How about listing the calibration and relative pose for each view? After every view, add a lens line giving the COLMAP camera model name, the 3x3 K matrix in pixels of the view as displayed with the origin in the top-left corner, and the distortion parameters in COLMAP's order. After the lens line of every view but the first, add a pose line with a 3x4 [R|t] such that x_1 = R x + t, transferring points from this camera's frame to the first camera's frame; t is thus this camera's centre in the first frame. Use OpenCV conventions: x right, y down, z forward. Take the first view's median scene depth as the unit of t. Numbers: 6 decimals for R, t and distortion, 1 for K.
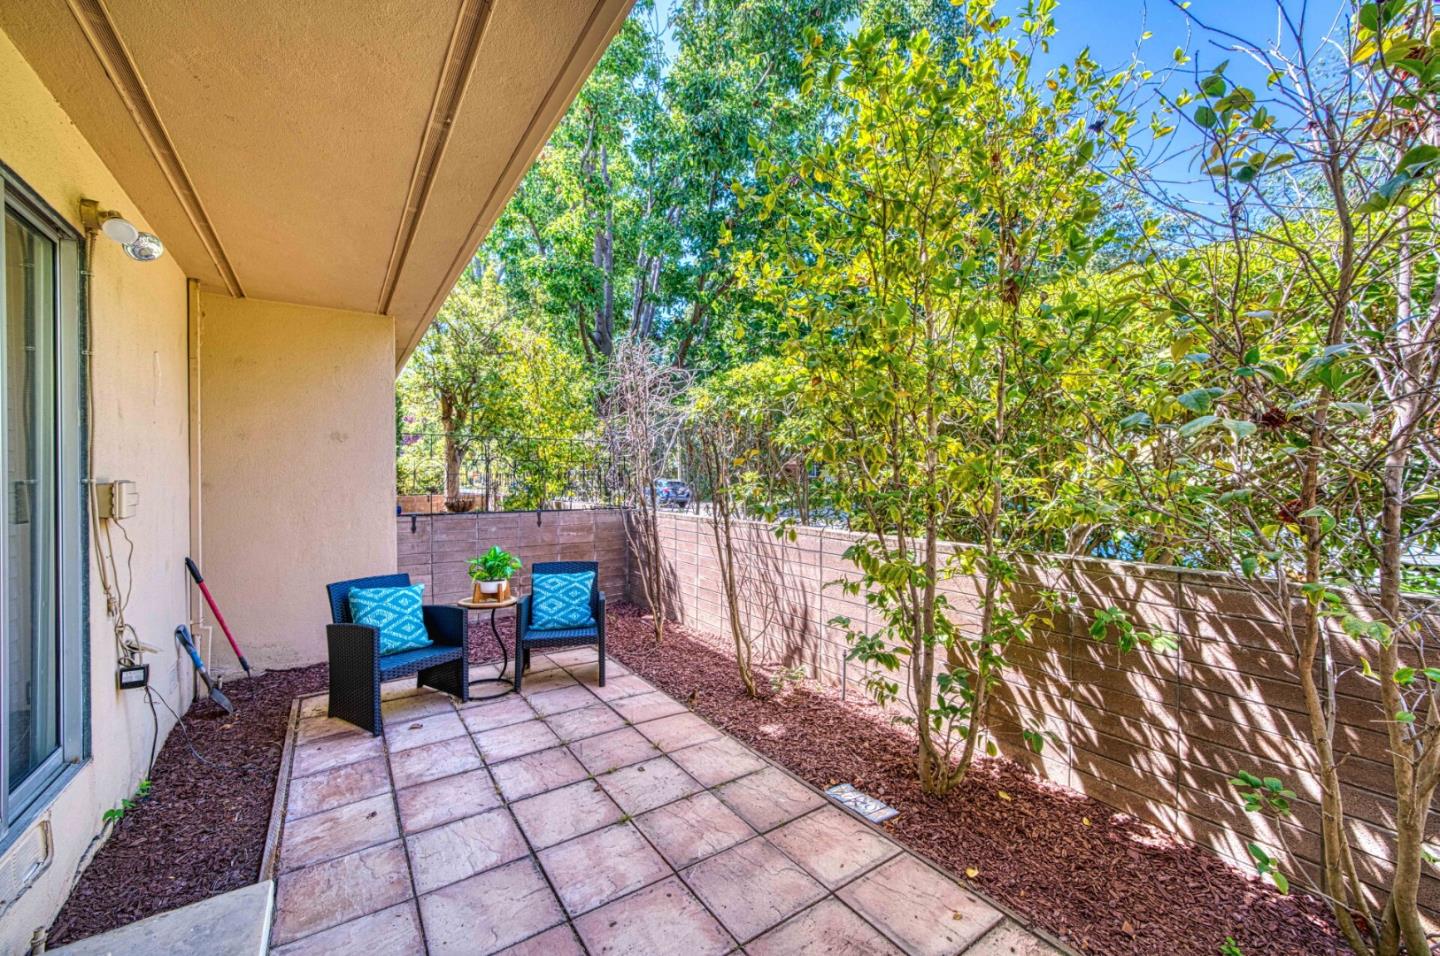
lens RADIAL K [[552.8, 0, 719.7], [0, 552.8, 479.0], [0, 0, 1]] dist [-0.009227, 0.000294]
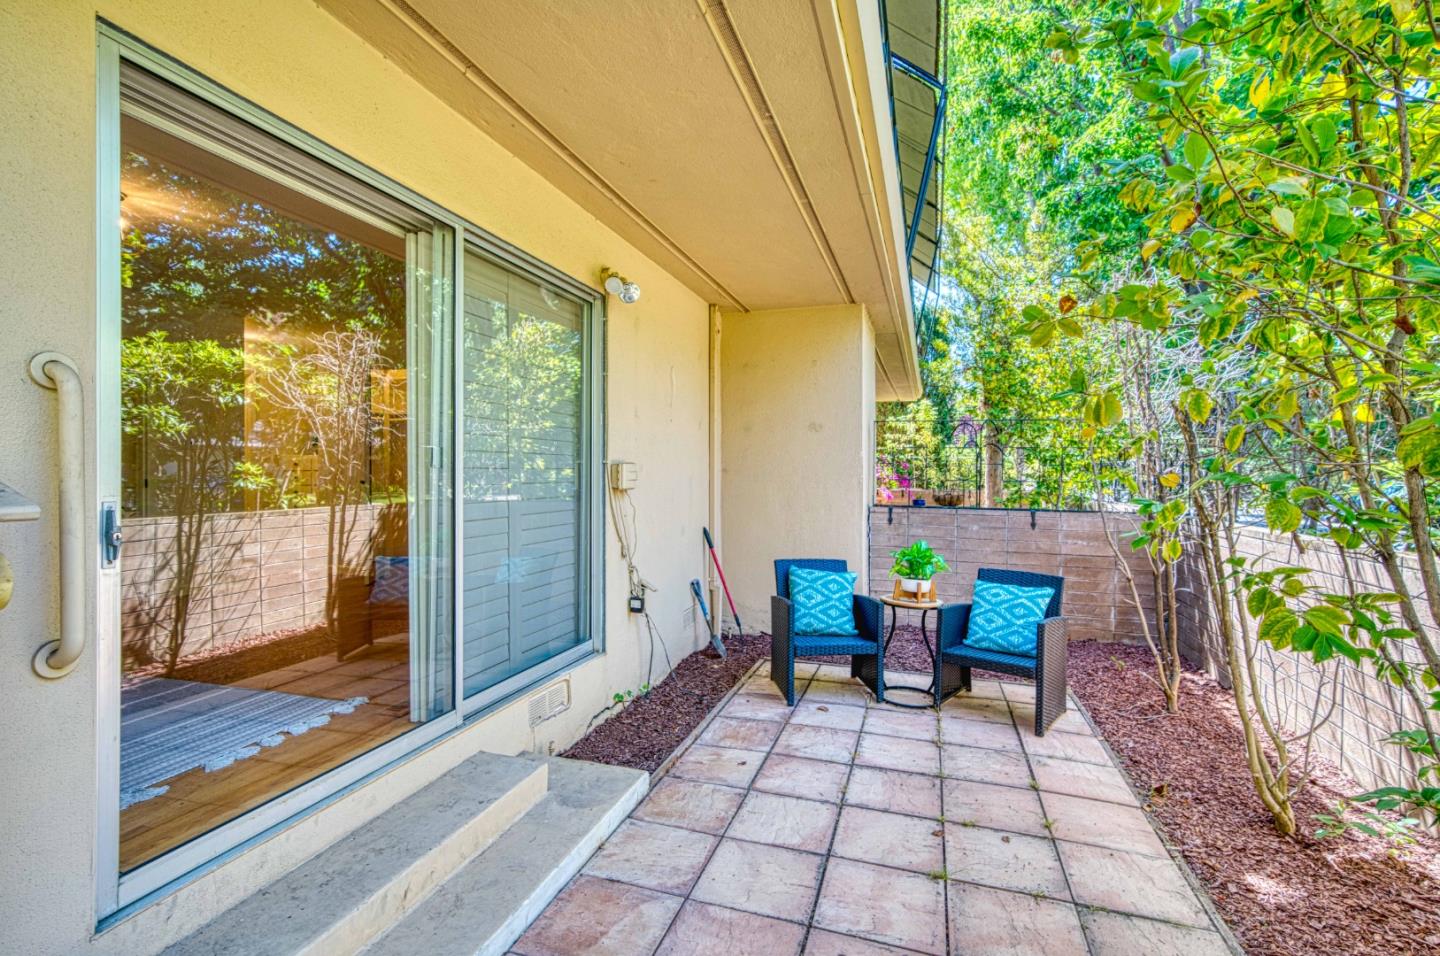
lens RADIAL K [[656.9, 0, 720.0], [0, 656.9, 478.0], [0, 0, 1]] dist [0.008644, 0.000377]
pose [[0.627050, 0.018532, -0.778759, 0.246797], [-0.015251, 0.999817, 0.011512, 0.013397], [0.778830, 0.004658, 0.627218, 0.085240]]
